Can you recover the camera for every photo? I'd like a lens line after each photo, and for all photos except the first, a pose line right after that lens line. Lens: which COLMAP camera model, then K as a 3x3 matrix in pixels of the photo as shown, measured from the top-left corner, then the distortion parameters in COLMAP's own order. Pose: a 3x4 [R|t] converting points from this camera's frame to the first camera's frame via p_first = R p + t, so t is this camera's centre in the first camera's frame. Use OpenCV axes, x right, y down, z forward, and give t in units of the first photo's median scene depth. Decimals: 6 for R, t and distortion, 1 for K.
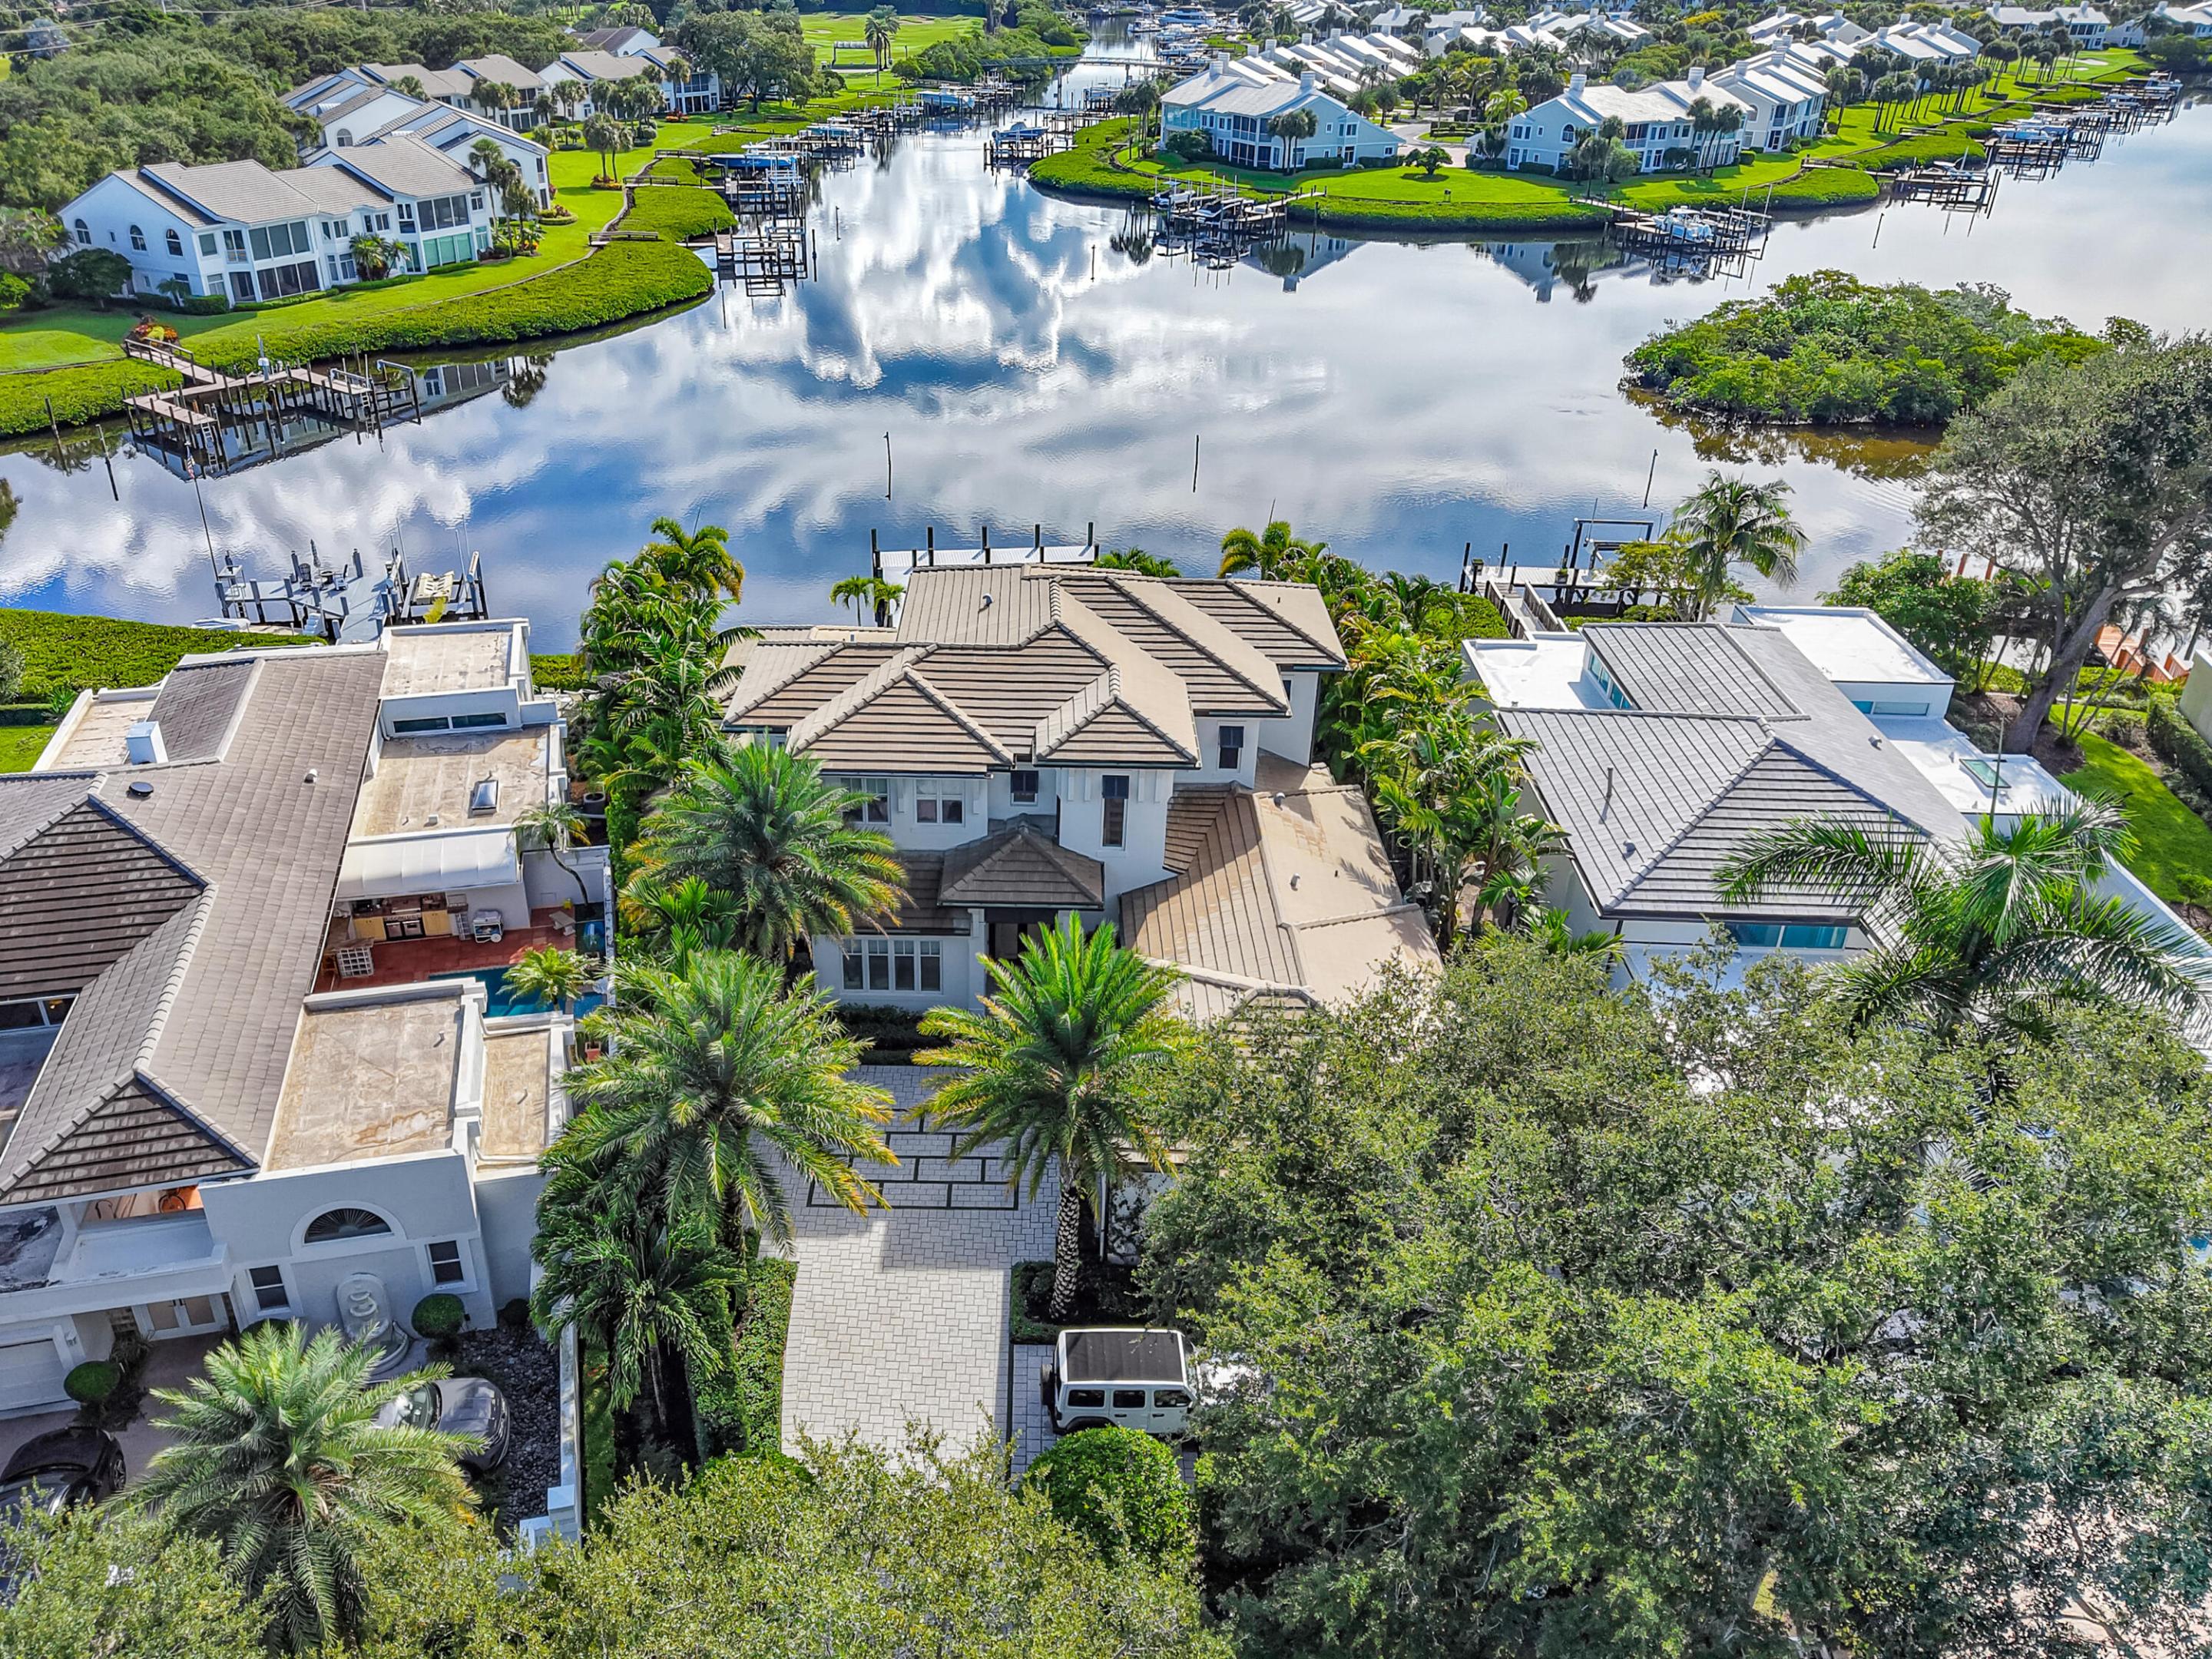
lens RADIAL K [[1646.4, 0, 974.9], [0, 1646.4, 838.0], [0, 0, 1]] dist [0.015867, -0.000441]
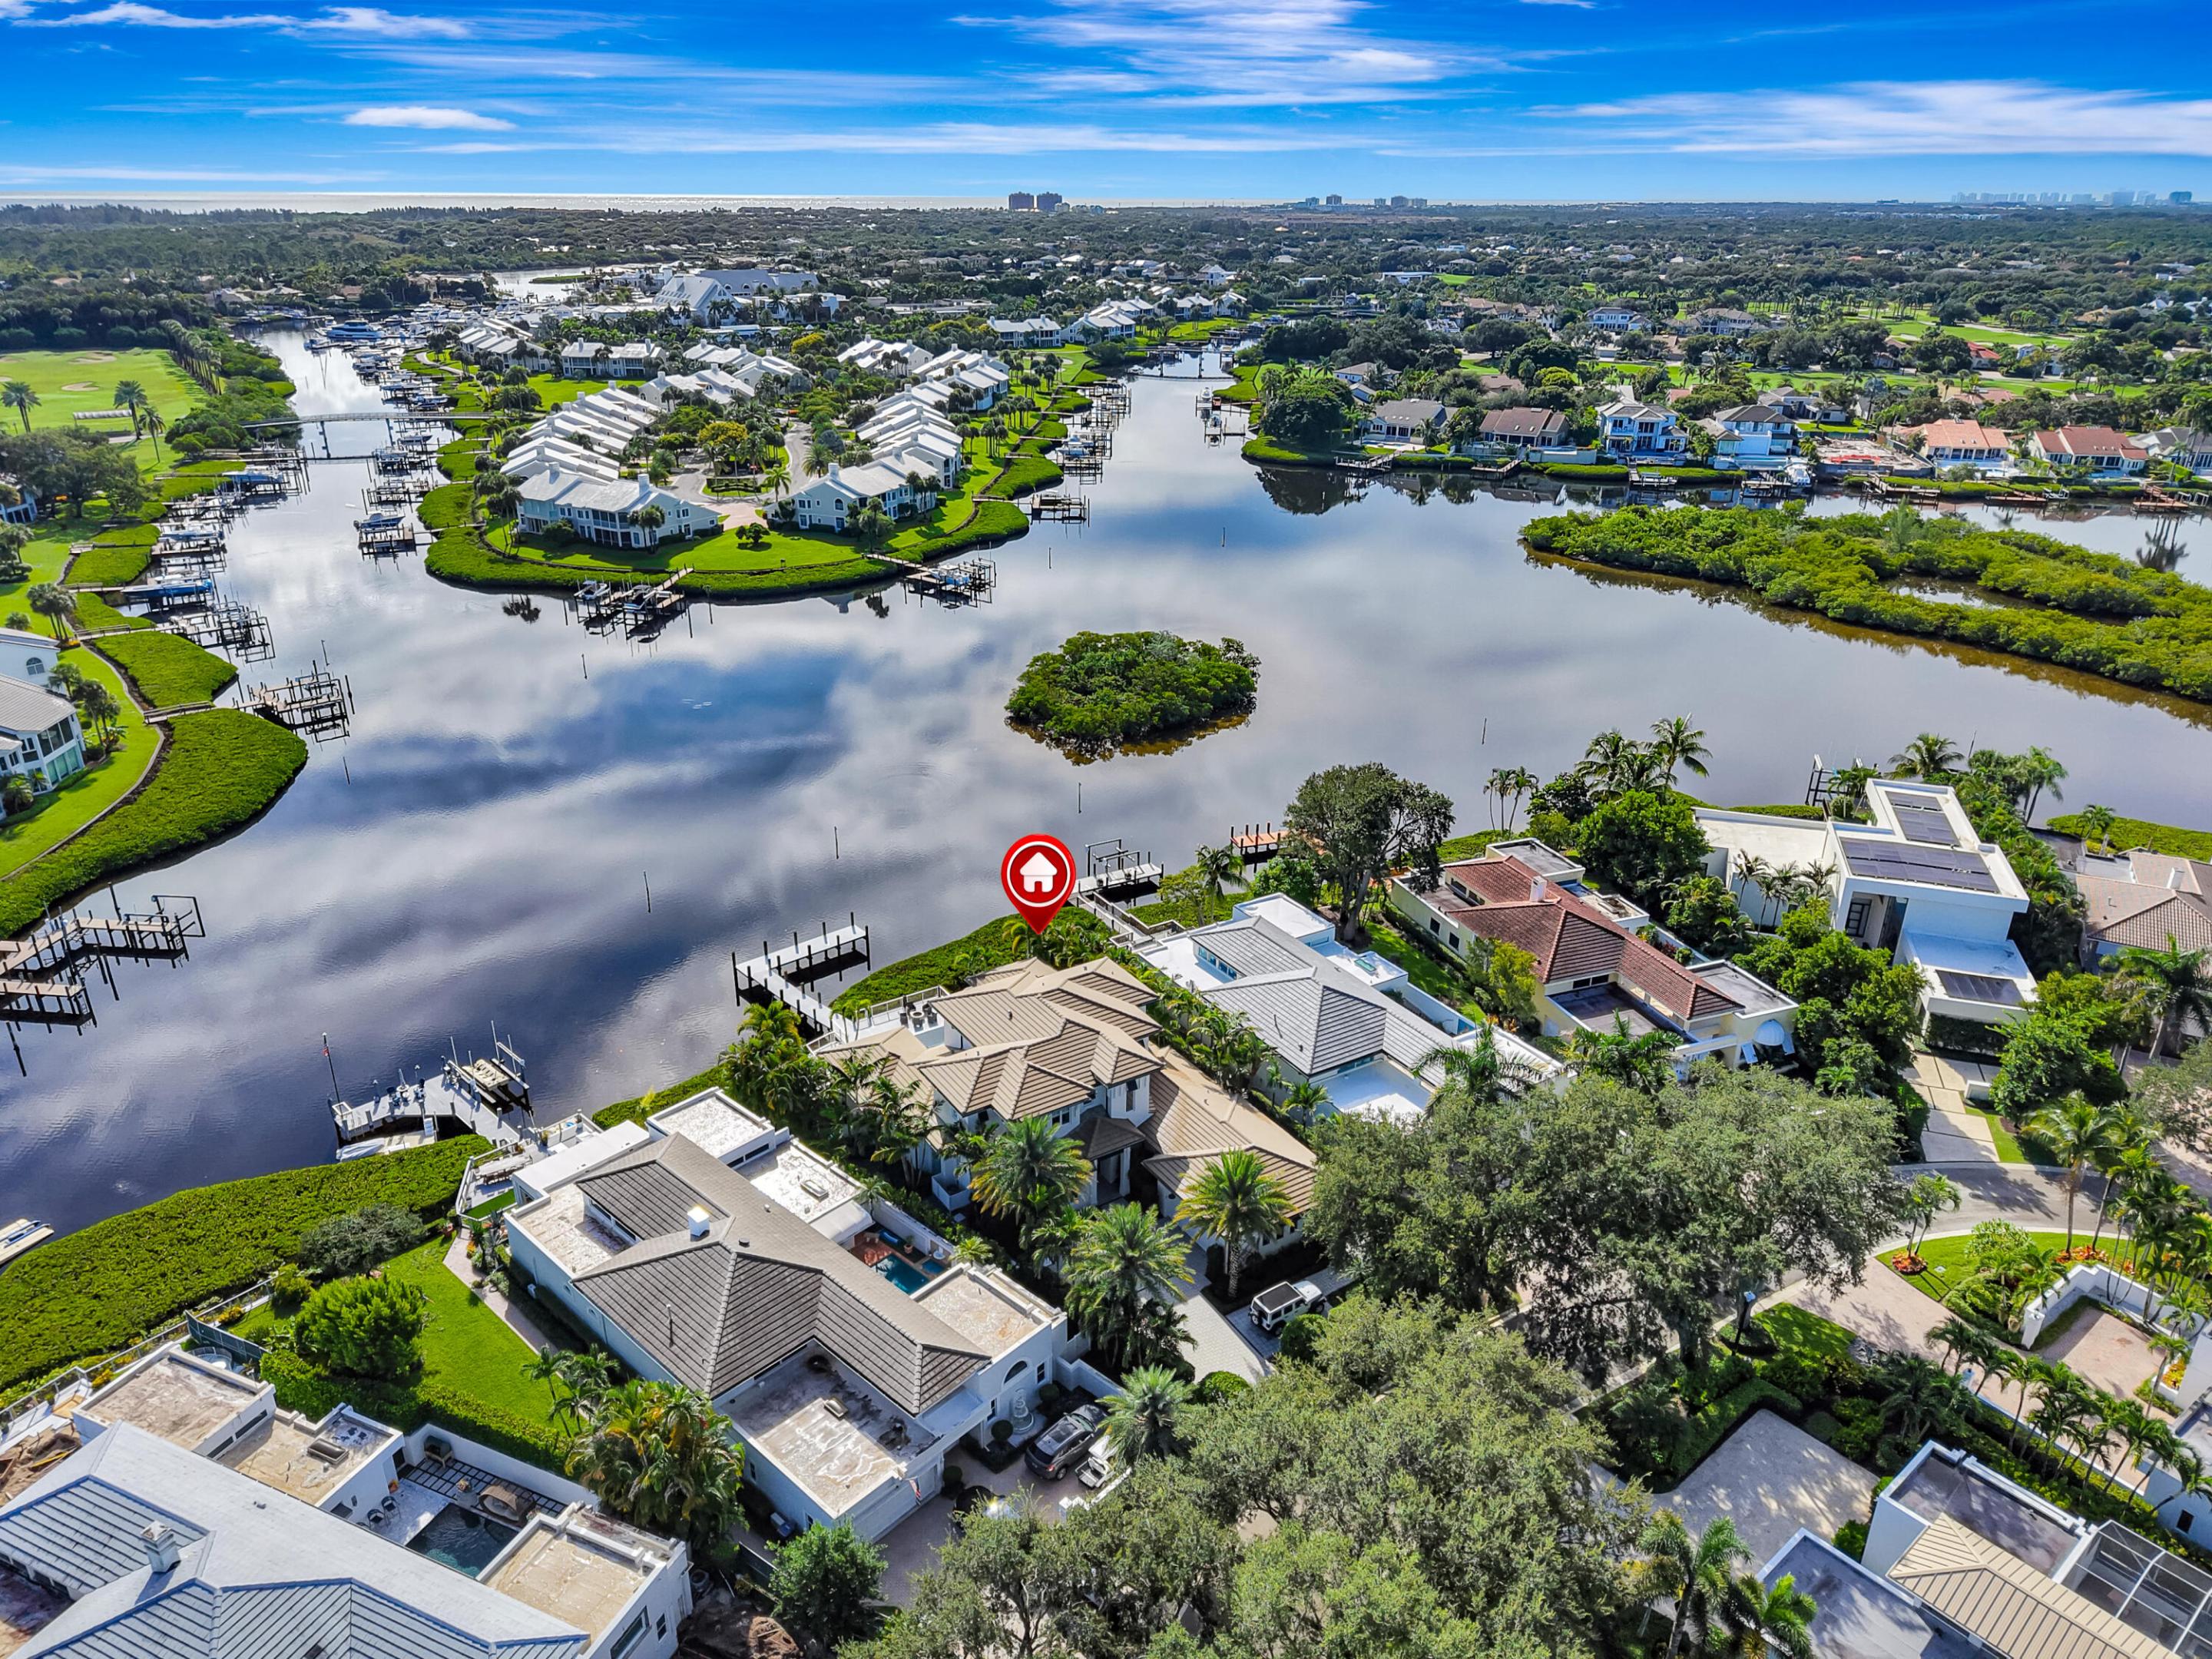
lens RADIAL K [[1511.1, 0, 1098.1], [0, 1511.1, 835.3], [0, 0, 1]] dist [0.002116, -0.006568]
pose [[0.815759, -0.221340, 0.534365, -0.877206], [0.265425, 0.964114, -0.005851, -0.324485], [-0.513894, 0.146607, 0.845234, -0.716647]]
